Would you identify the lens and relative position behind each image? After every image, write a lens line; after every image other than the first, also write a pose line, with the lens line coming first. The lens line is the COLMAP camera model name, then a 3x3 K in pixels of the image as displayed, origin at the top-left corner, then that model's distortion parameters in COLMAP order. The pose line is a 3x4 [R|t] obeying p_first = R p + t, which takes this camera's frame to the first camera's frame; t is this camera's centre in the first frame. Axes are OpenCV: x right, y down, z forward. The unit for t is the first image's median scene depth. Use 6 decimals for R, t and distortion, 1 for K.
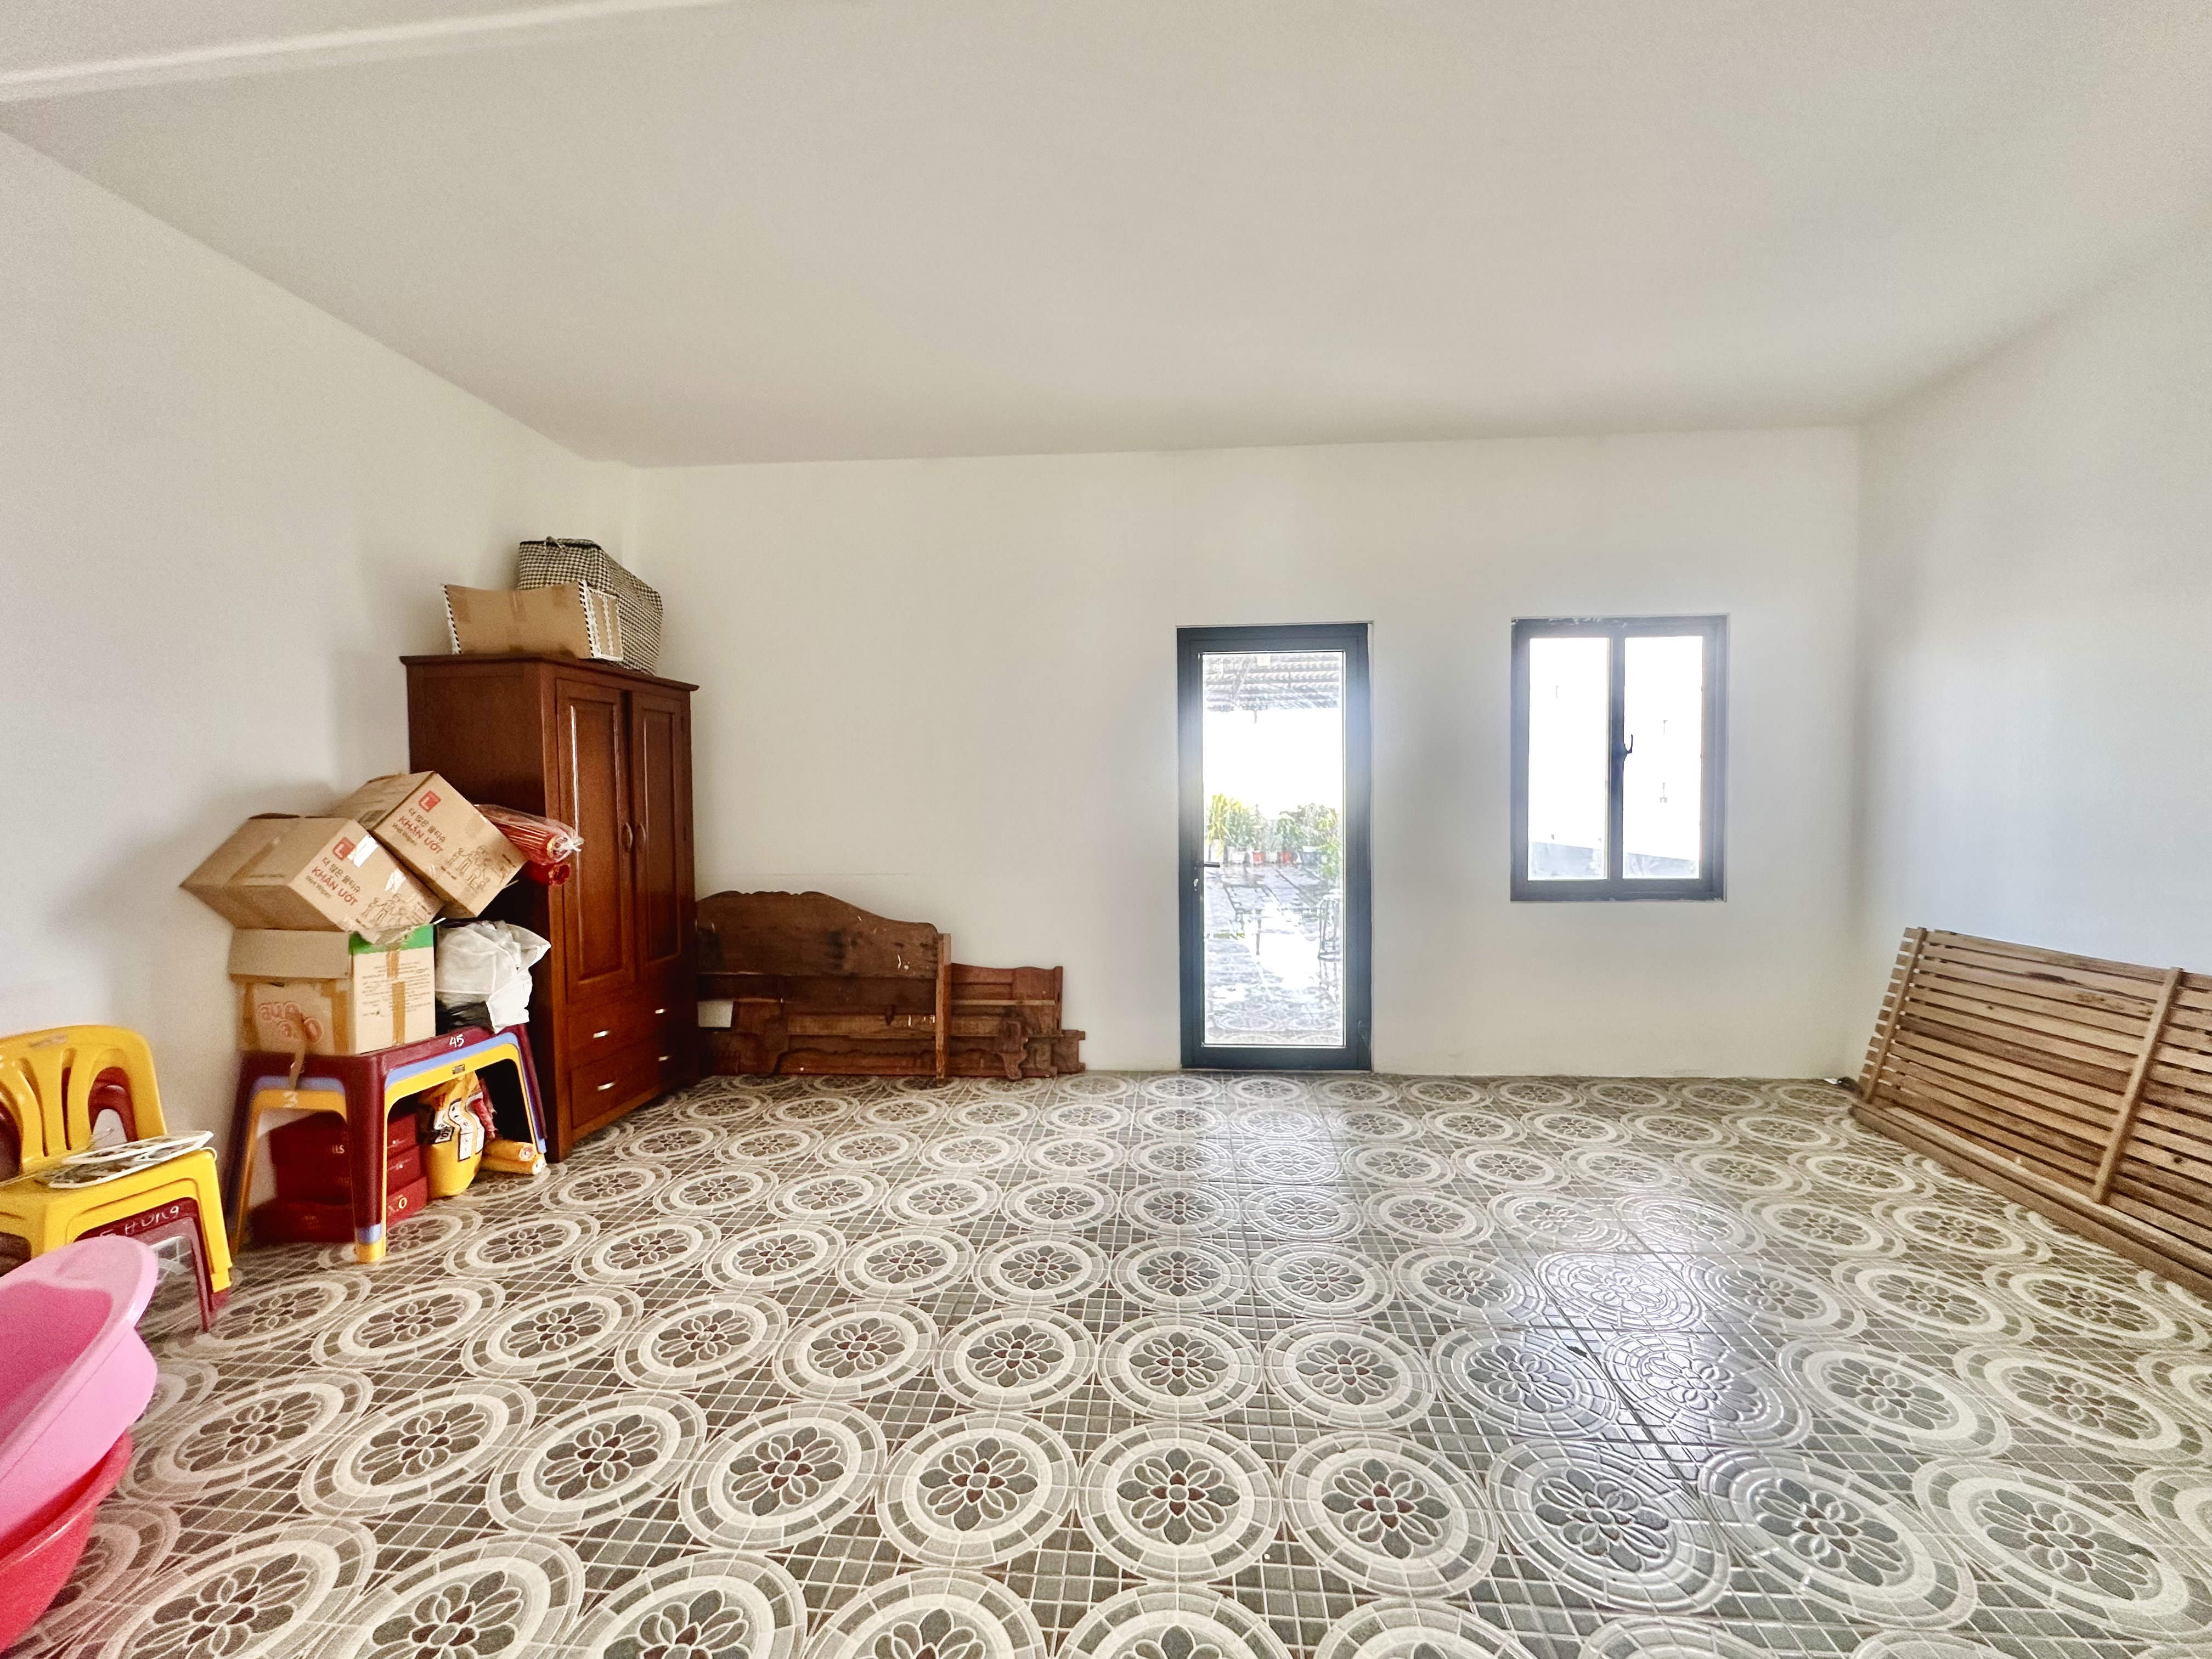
lens RADIAL K [[882.7, 0, 1108.4], [0, 882.7, 826.2], [0, 0, 1]] dist [-0.004567, 0.000199]
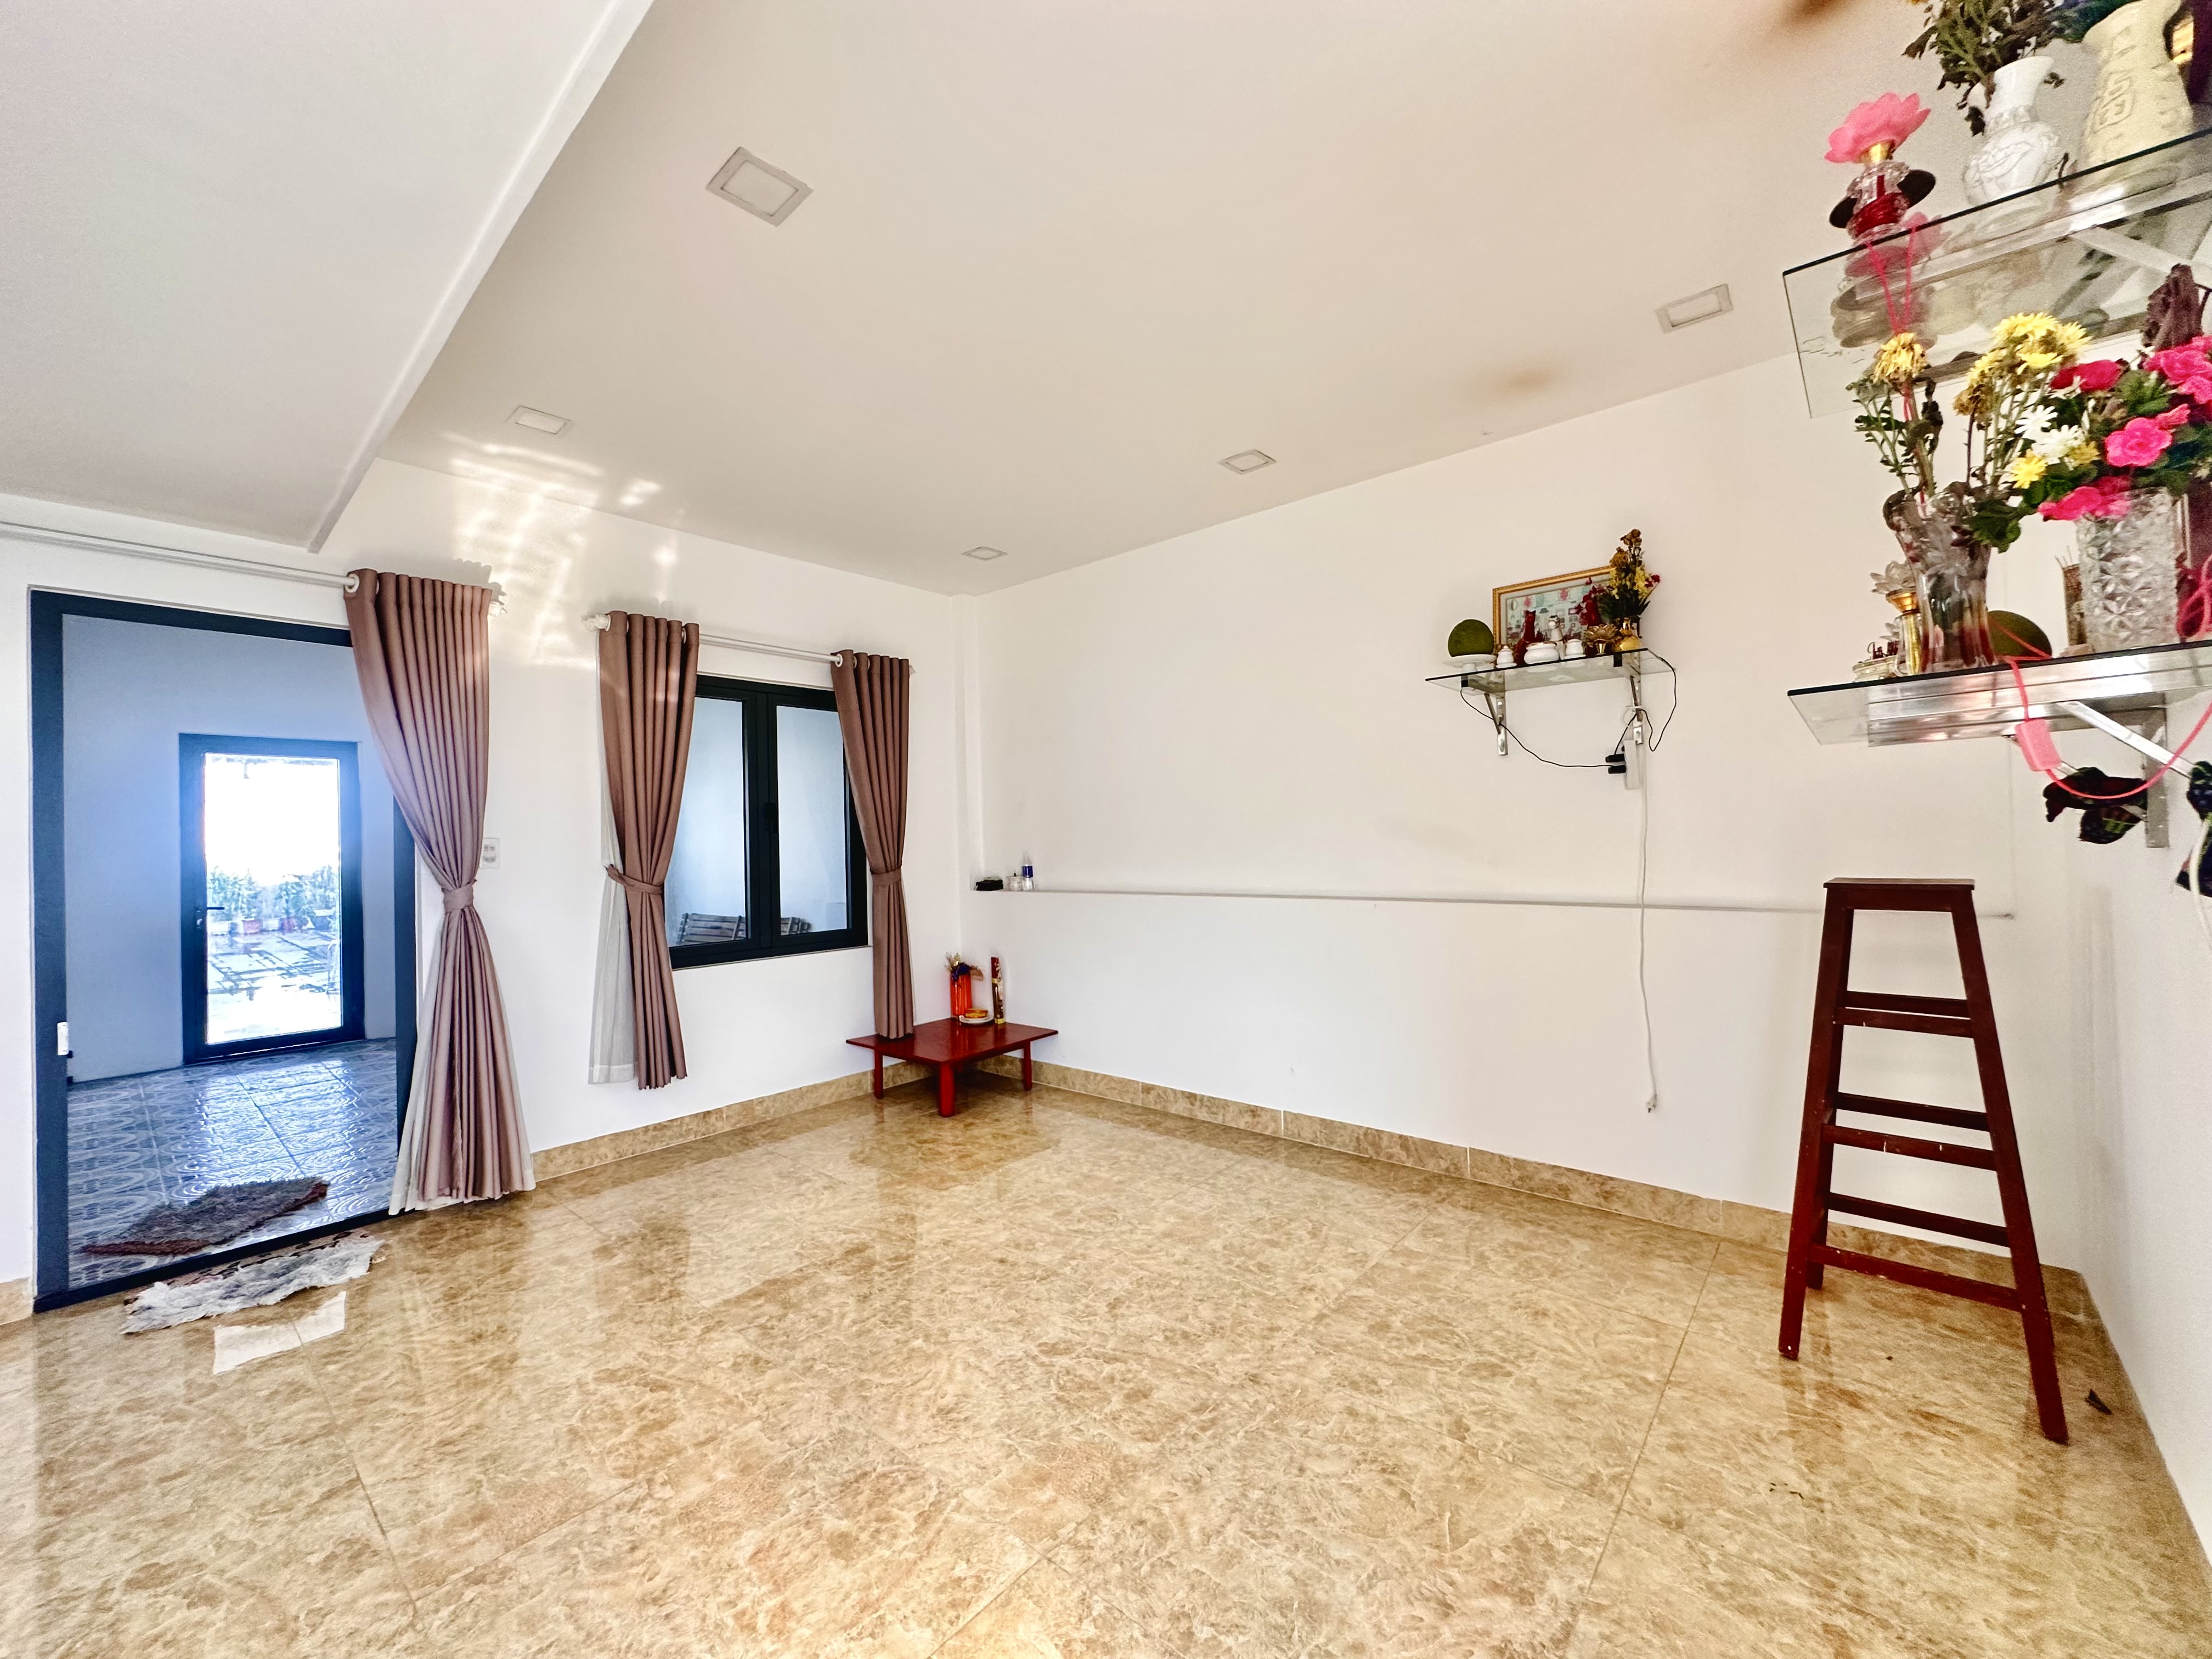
lens RADIAL K [[882.7, 0, 1108.4], [0, 882.7, 826.2], [0, 0, 1]] dist [-0.004567, 0.000199]
pose [[0.585636, 0.006140, 0.810551, -0.174980], [0.043786, 0.998272, -0.039198, 0.030493], [-0.809391, 0.058447, 0.584355, -0.911243]]
